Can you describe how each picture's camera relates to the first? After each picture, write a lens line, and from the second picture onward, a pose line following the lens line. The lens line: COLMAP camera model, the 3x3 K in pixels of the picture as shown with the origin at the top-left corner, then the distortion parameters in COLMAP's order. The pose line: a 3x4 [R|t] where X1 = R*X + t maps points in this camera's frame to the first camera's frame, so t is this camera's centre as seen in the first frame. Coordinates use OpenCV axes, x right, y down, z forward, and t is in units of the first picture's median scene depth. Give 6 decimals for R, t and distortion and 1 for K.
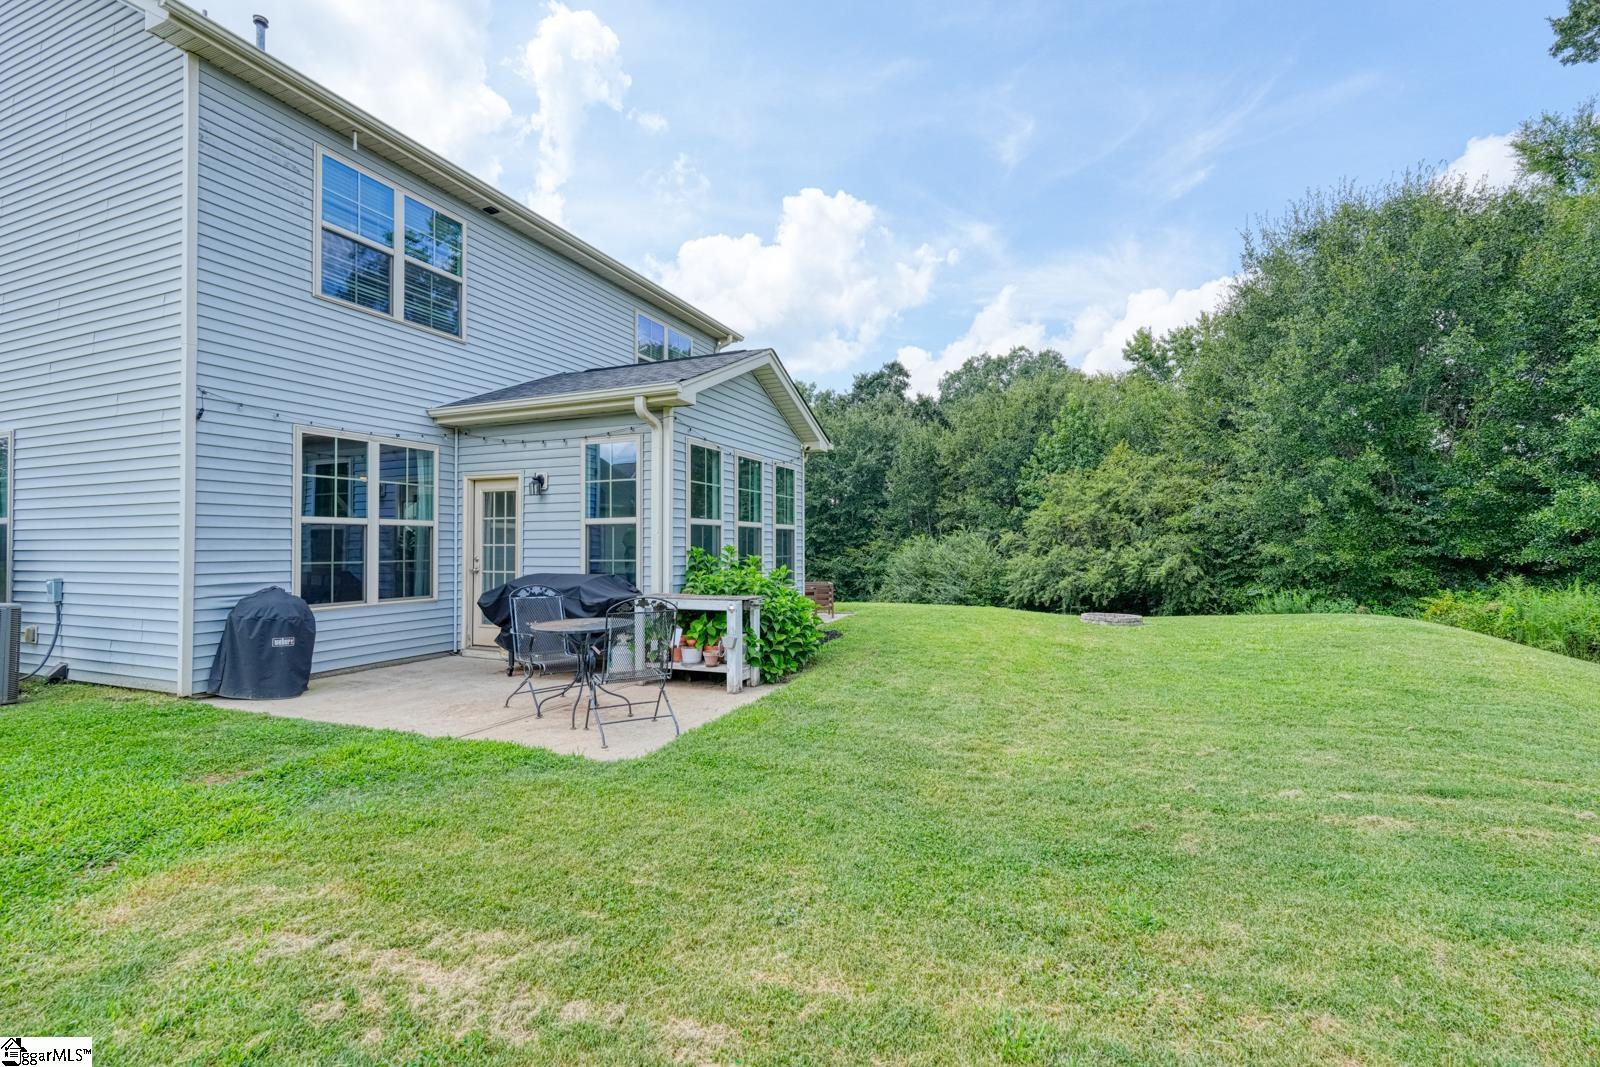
lens RADIAL K [[701.5, 0, 798.4], [0, 701.5, 538.2], [0, 0, 1]] dist [0.002133, -0.000345]
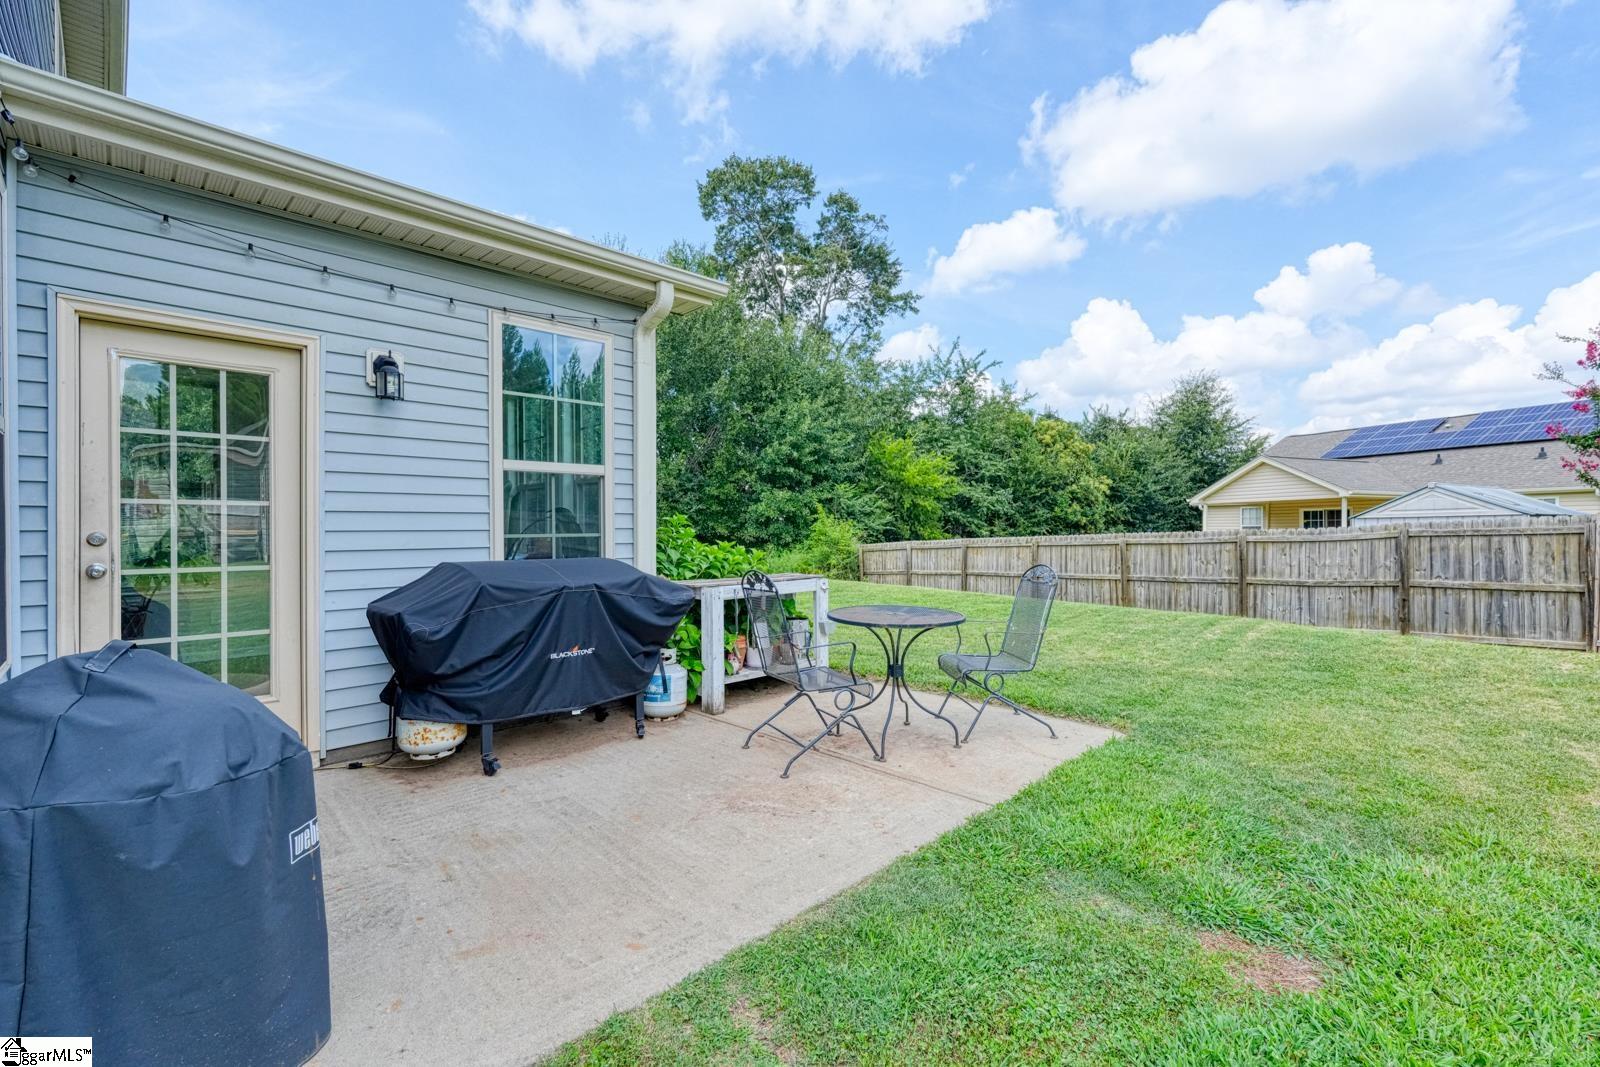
lens RADIAL K [[701.5, 0, 795.2], [0, 701.5, 529.2], [0, 0, 1]] dist [0.002133, -0.000345]
pose [[0.380388, 0.001092, 0.924826, -0.718317], [-0.005542, 0.999984, 0.001099, 0.024515], [-0.924810, -0.005543, 0.380388, 0.580952]]
